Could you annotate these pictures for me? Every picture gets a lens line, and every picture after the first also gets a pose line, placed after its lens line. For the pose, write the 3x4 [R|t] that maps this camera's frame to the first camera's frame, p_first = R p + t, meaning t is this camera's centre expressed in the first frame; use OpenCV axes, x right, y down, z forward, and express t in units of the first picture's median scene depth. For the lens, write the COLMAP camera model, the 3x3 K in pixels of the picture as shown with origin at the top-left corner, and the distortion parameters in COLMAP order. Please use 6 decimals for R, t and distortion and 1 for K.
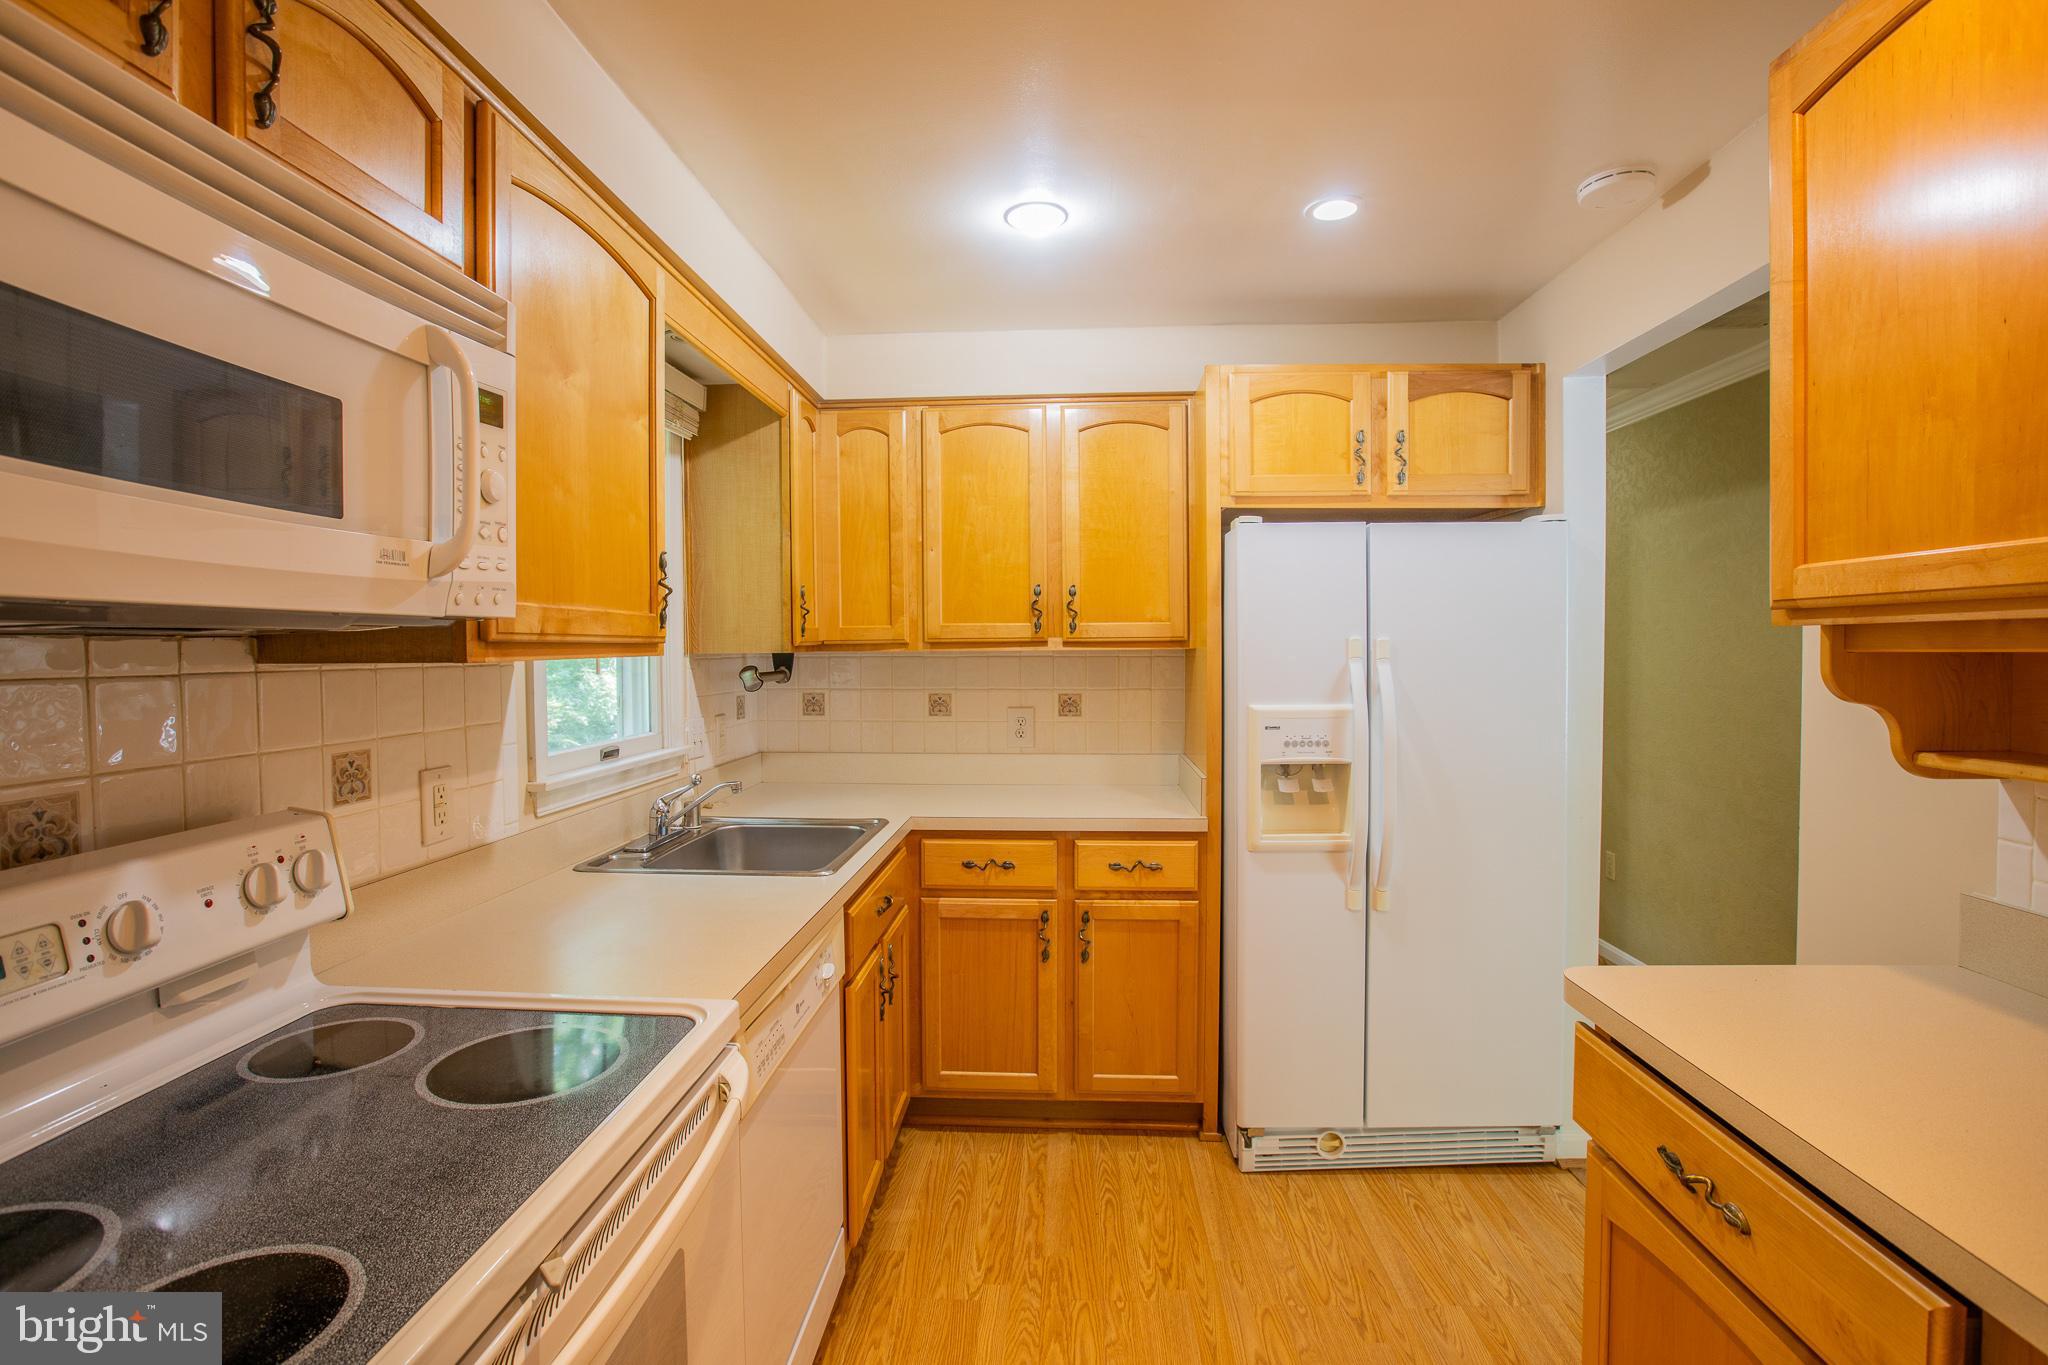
lens RADIAL K [[946.2, 0, 1013.6], [0, 946.2, 670.7], [0, 0, 1]] dist [-0.030260, 0.000841]
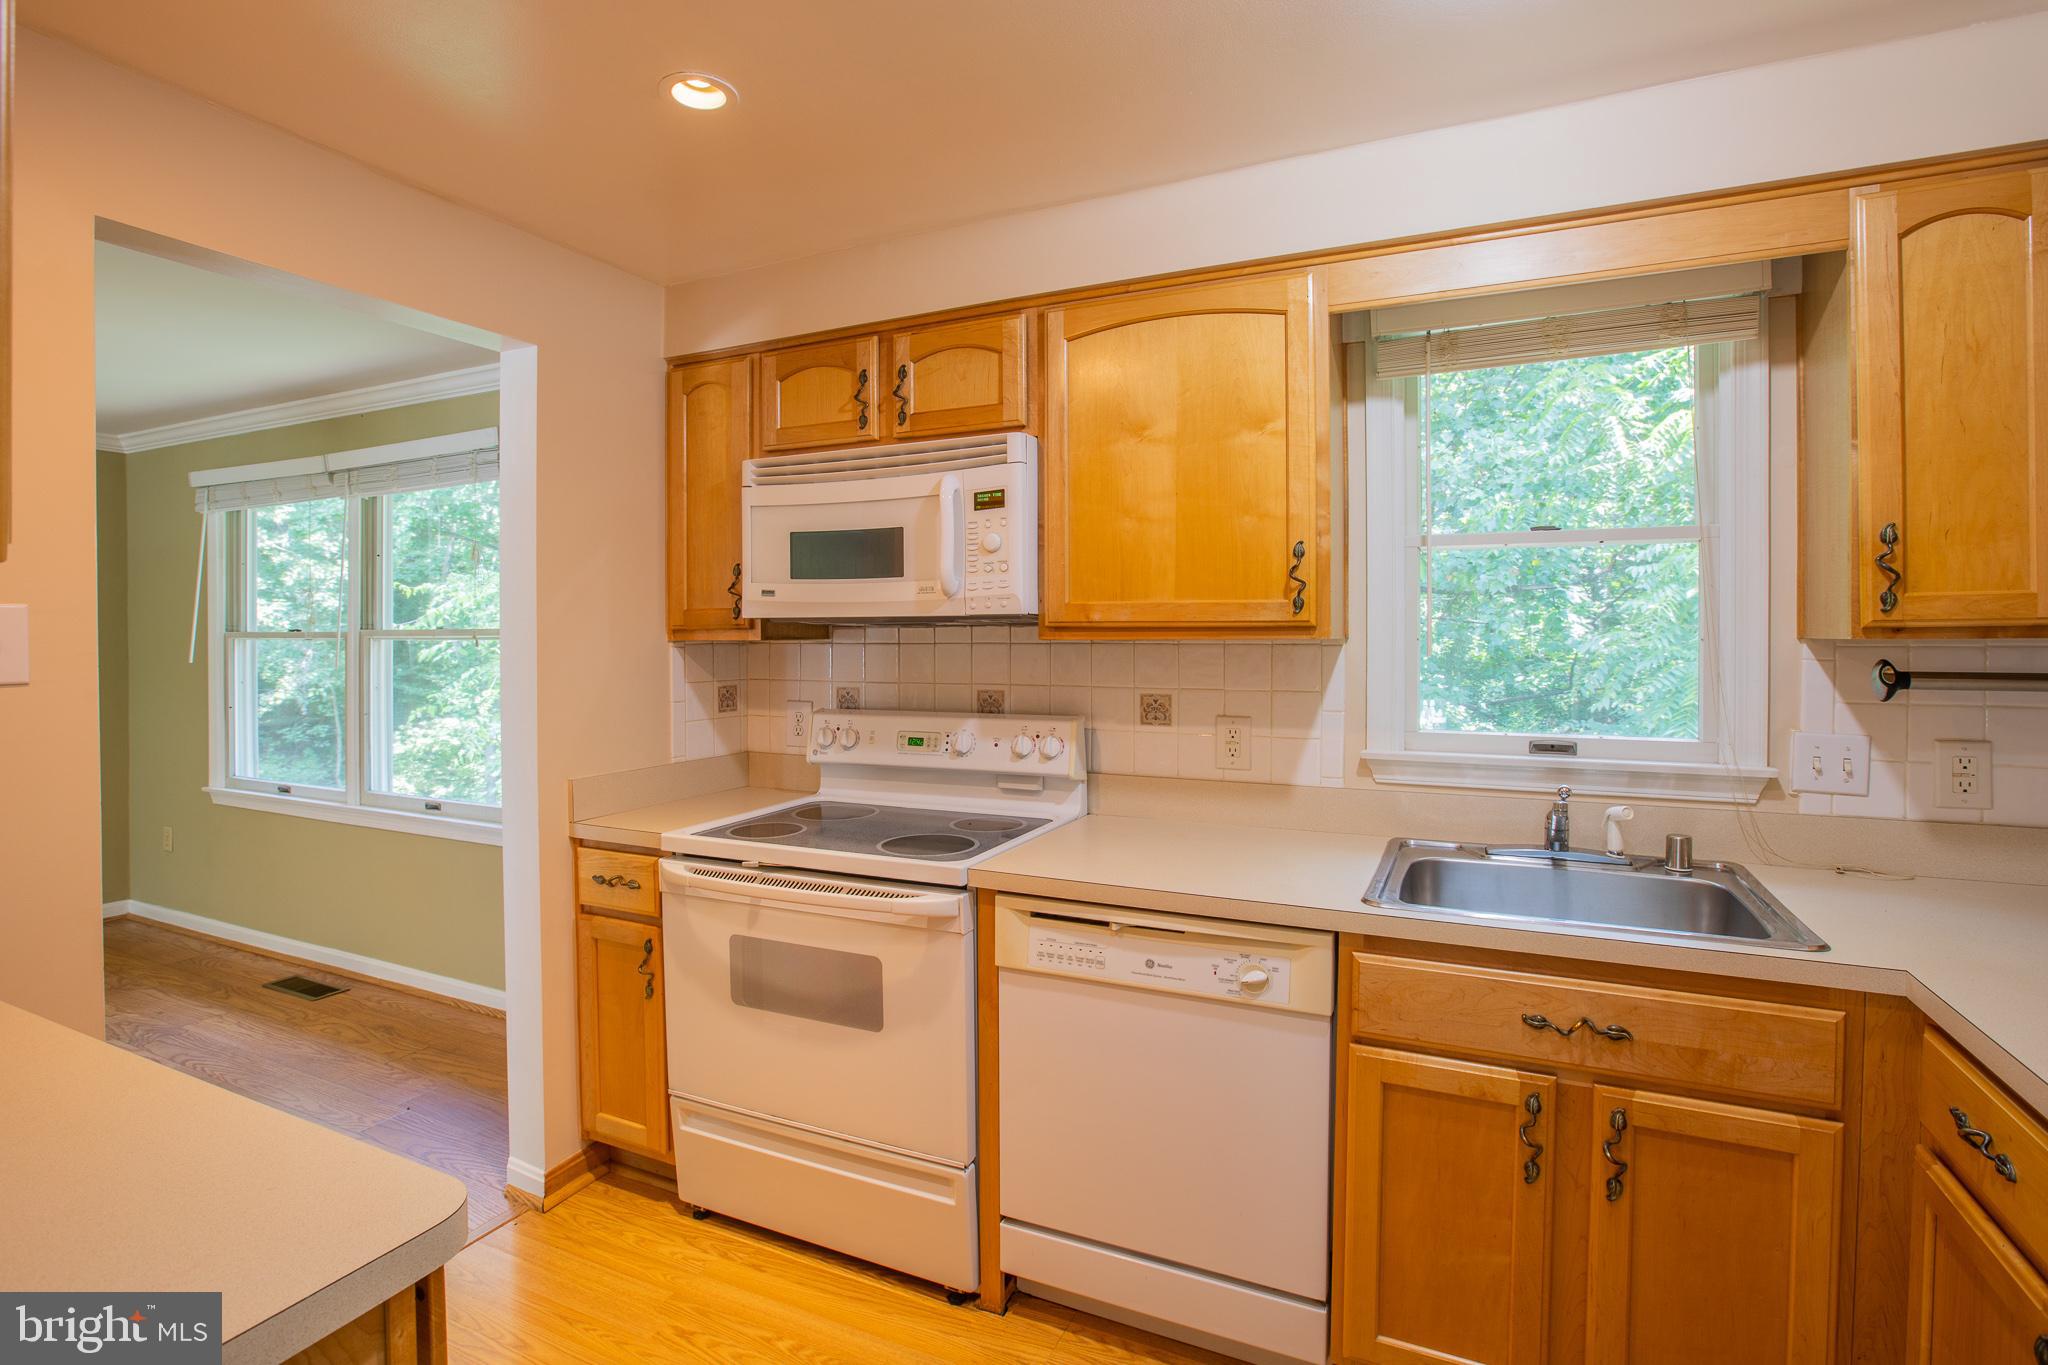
lens RADIAL K [[946.2, 0, 1013.6], [0, 946.2, 670.7], [0, 0, 1]] dist [-0.030260, 0.000841]
pose [[-0.335477, 0.047728, -0.940839, 0.826117], [-0.019035, 0.998168, 0.057423, -0.038987], [0.941856, 0.037173, -0.333954, 1.176538]]
